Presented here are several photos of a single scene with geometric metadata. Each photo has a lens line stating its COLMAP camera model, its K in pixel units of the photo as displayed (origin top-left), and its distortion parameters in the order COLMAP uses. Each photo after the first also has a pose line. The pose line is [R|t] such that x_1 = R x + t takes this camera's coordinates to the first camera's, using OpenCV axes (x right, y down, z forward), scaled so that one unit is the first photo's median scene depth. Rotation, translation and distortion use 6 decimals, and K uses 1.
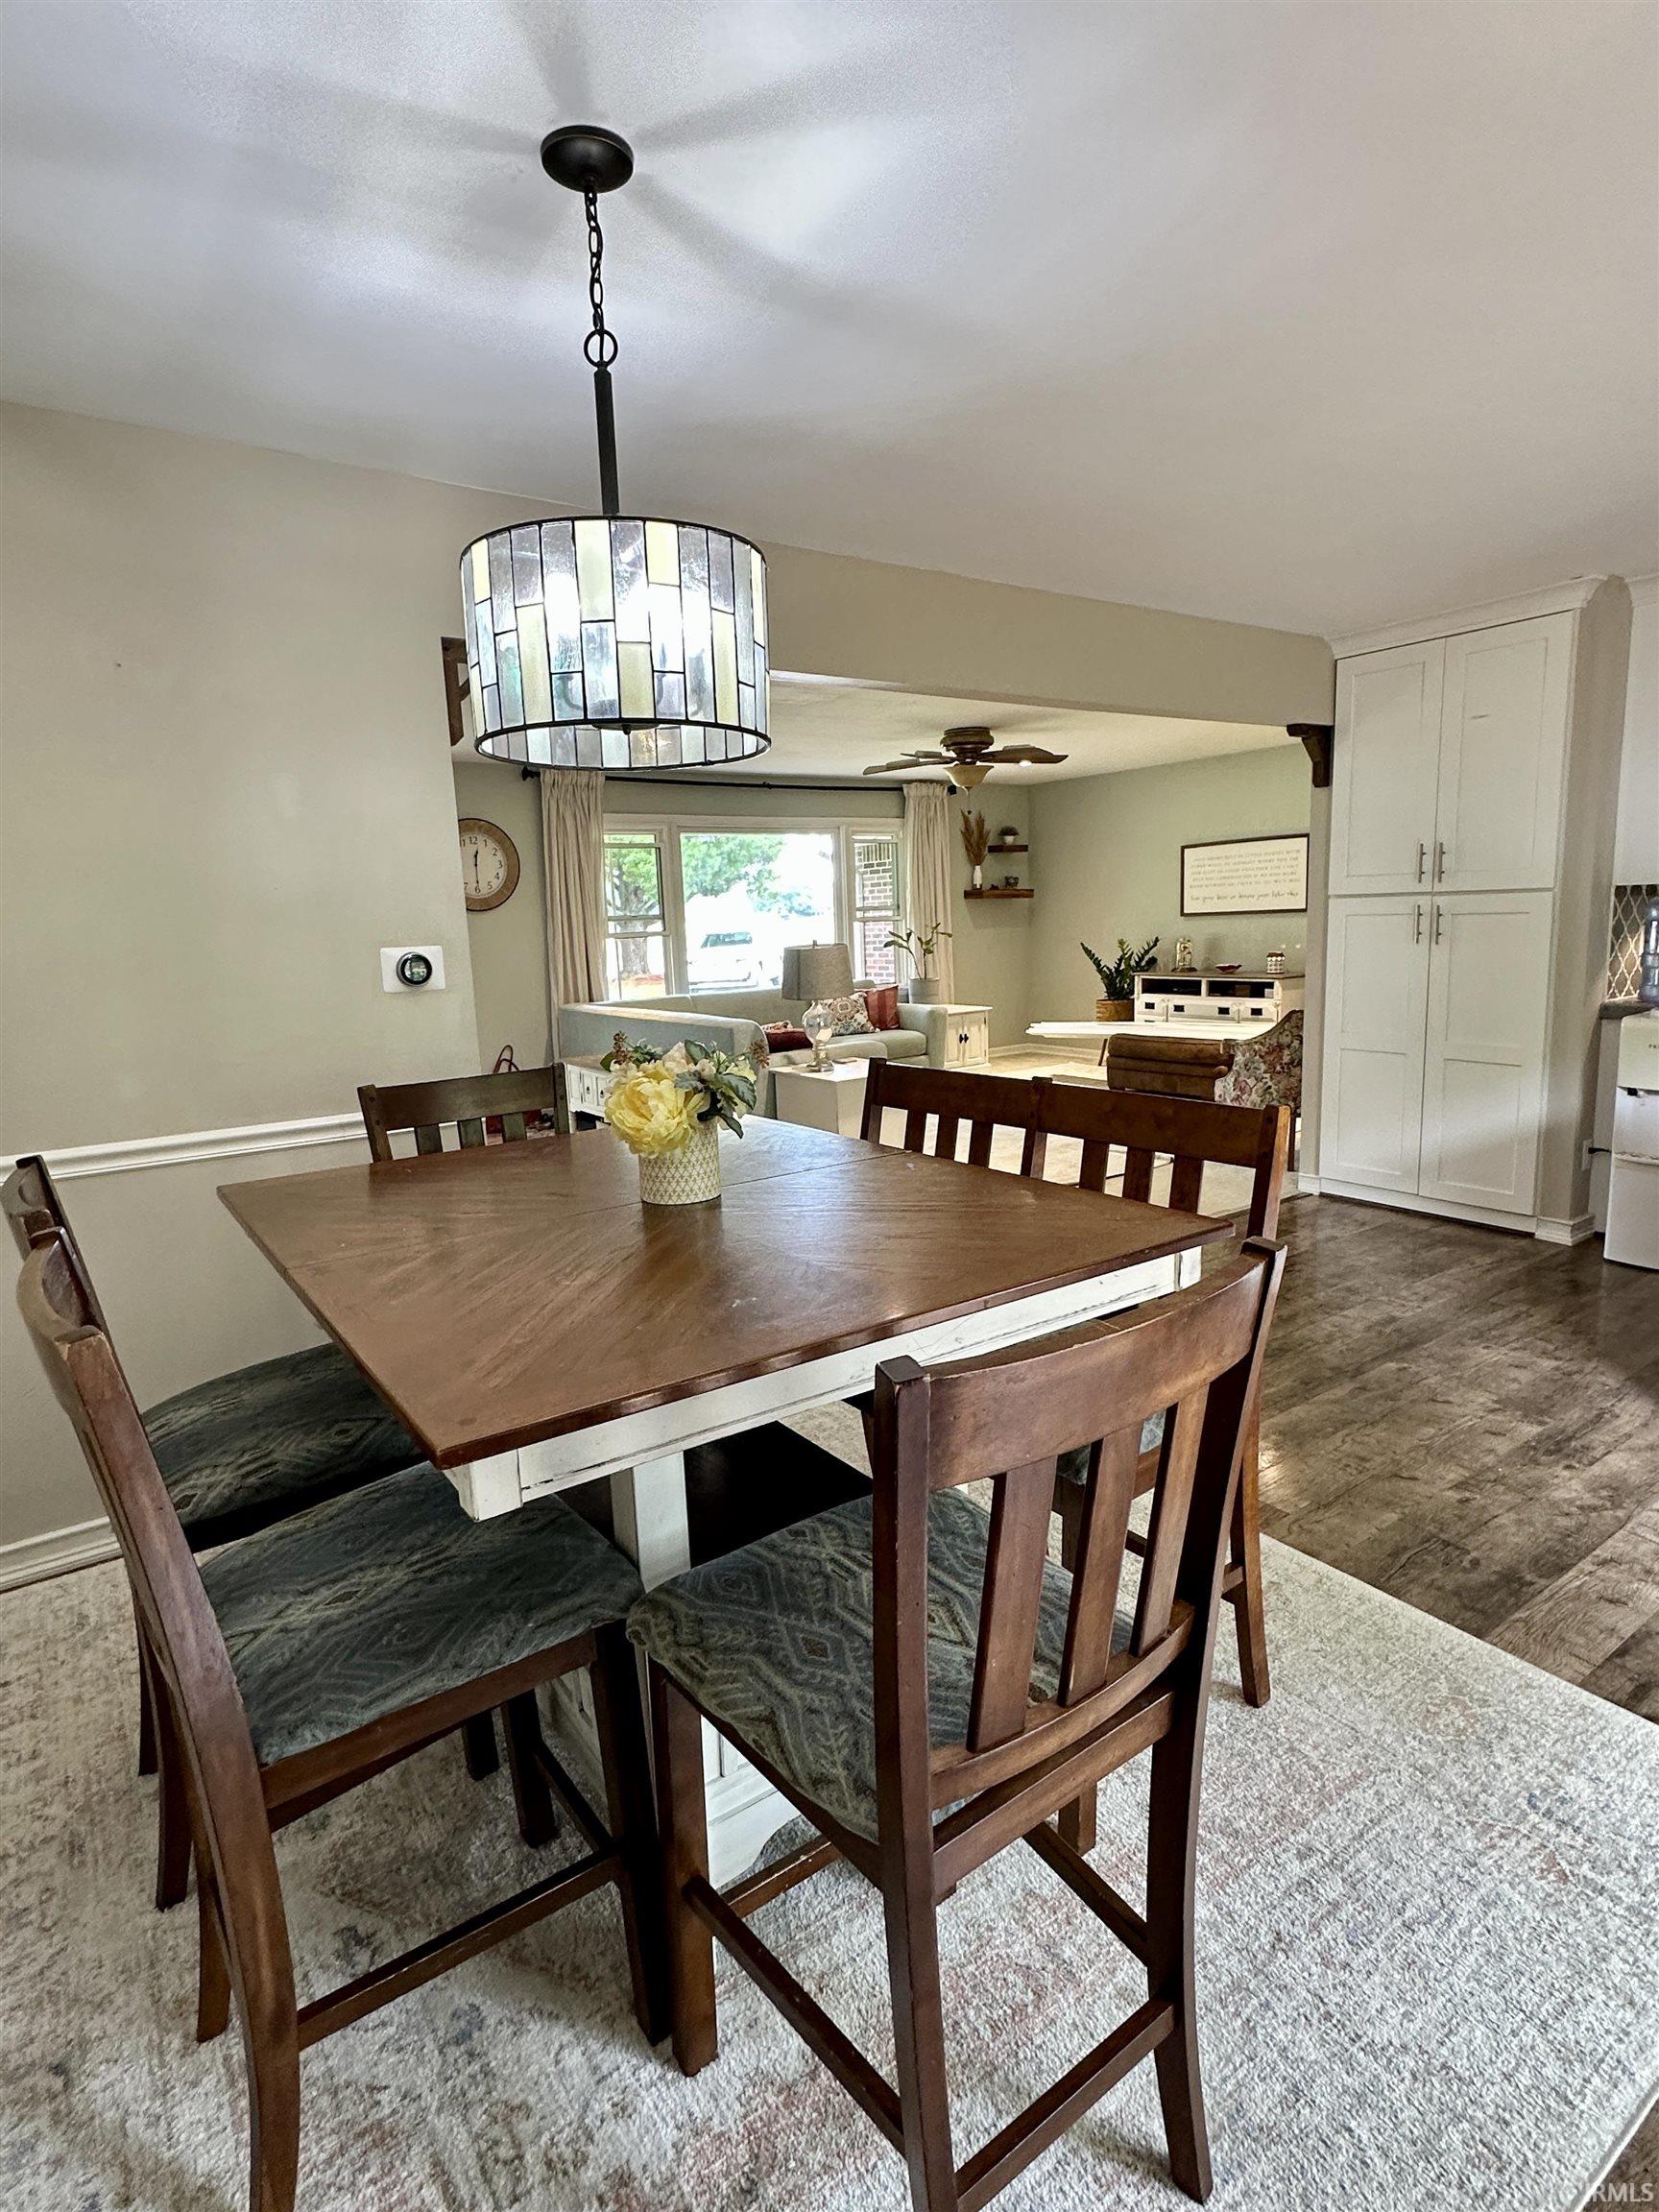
lens RADIAL K [[1143.0, 0, 825.5], [0, 1143.0, 1098.2], [0, 0, 1]] dist [-0.001281, -0.000287]
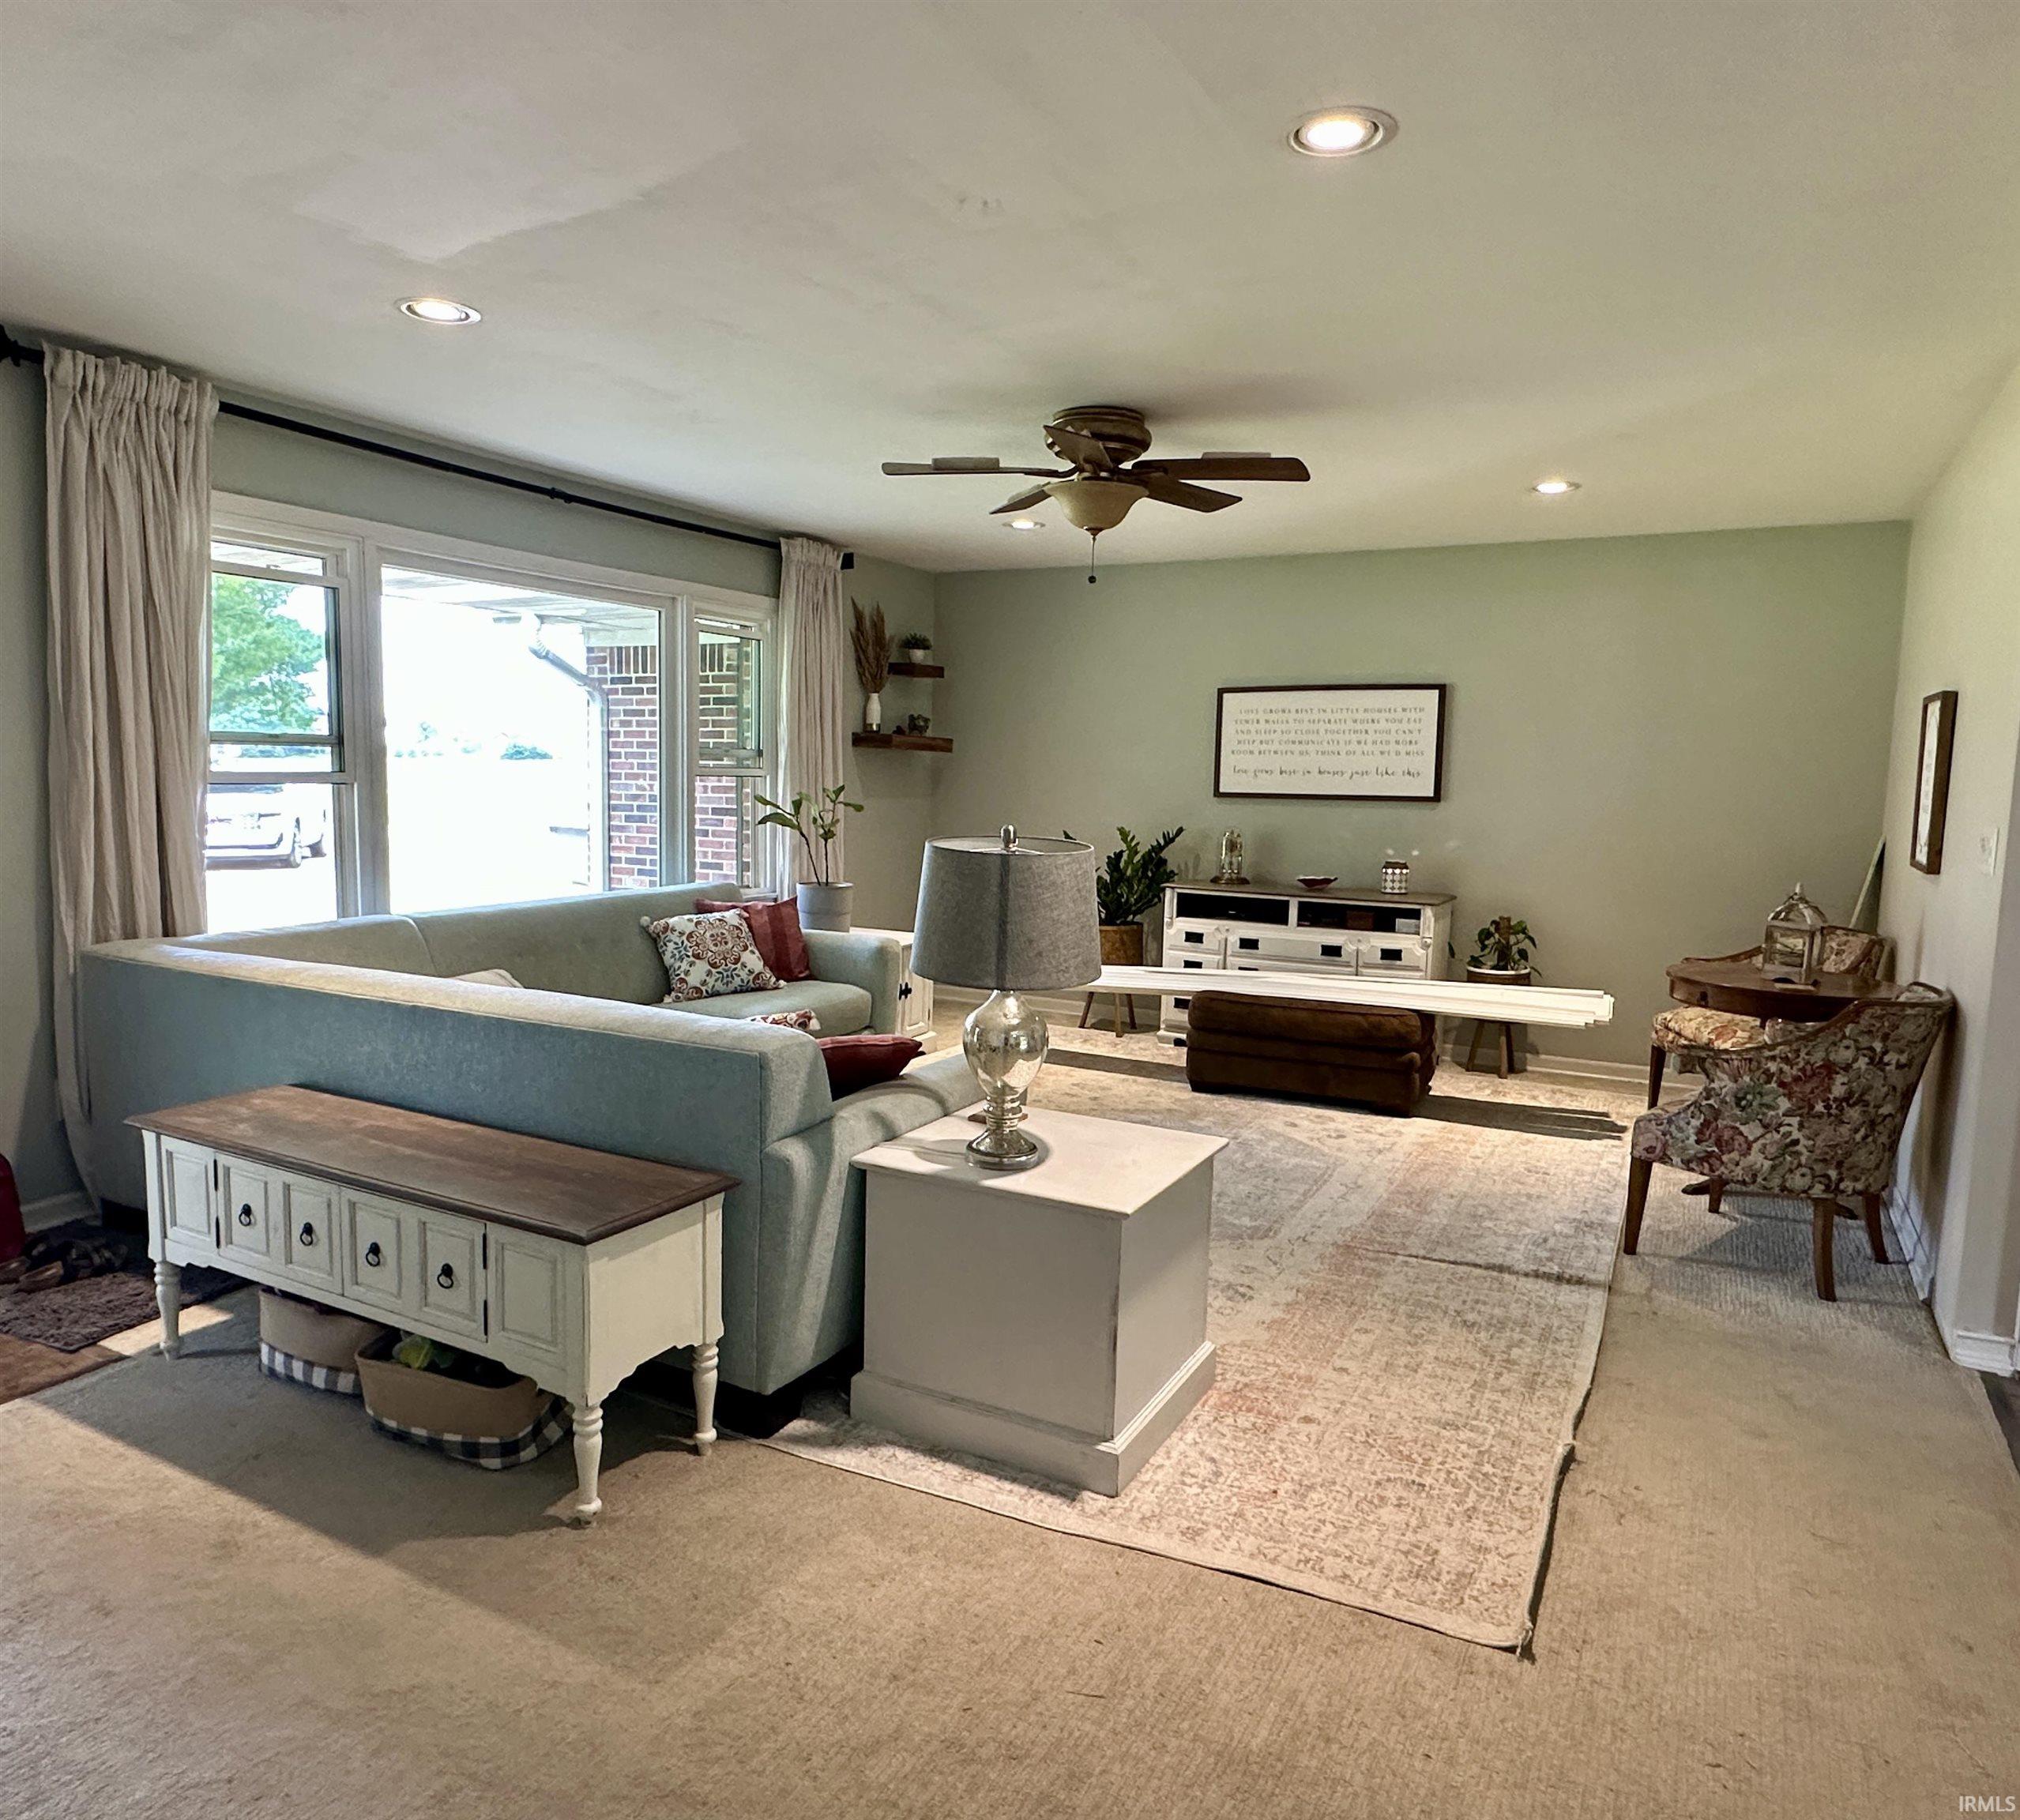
lens RADIAL K [[1348.1, 0, 1000.0], [0, 1348.1, 915.3], [0, 0, 1]] dist [0.003224, -0.006385]
pose [[0.891455, 0.011271, 0.452969, -0.141780], [0.013561, 0.998579, -0.051536, -0.055729], [-0.452906, 0.052085, 0.890035, 0.388278]]
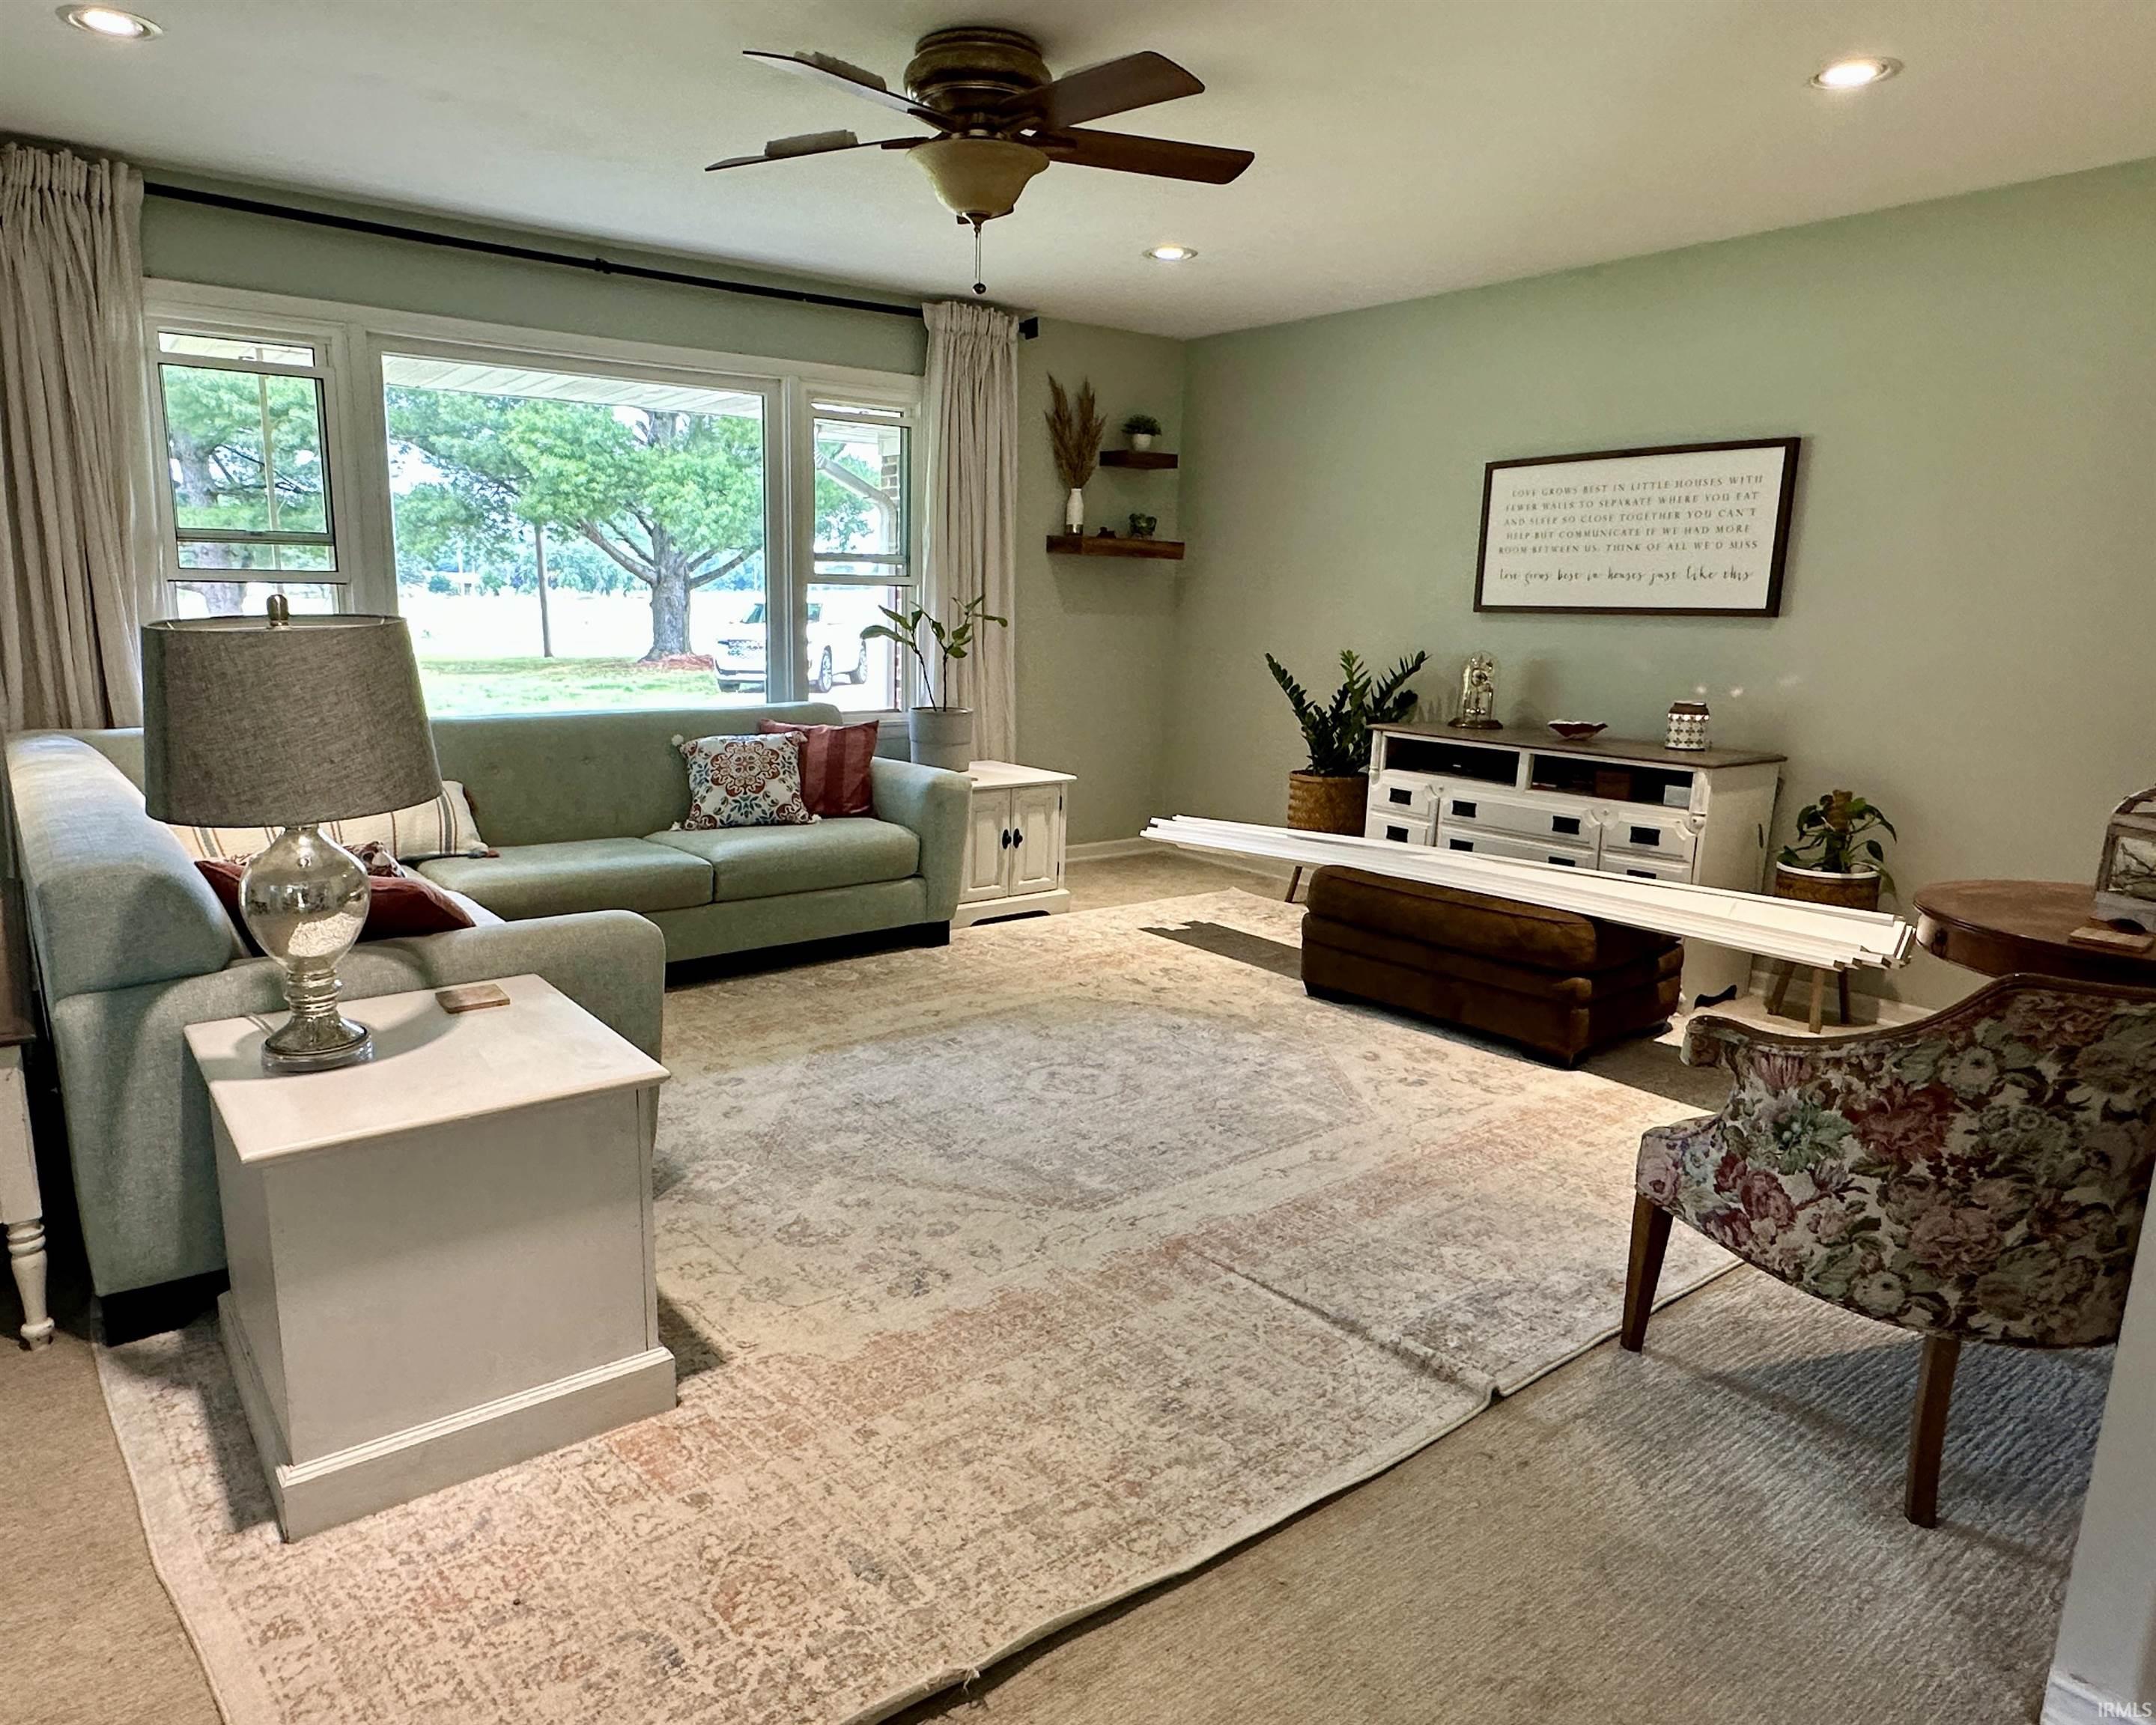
lens RADIAL K [[1365.5, 0, 1010.6], [0, 1365.5, 874.0], [0, 0, 1]] dist [-0.004268, 0.002786]
pose [[0.997917, 0.054391, 0.034700, 0.102872], [-0.055821, 0.997572, 0.041643, -0.062472], [-0.032351, -0.043493, 0.998530, 0.432239]]
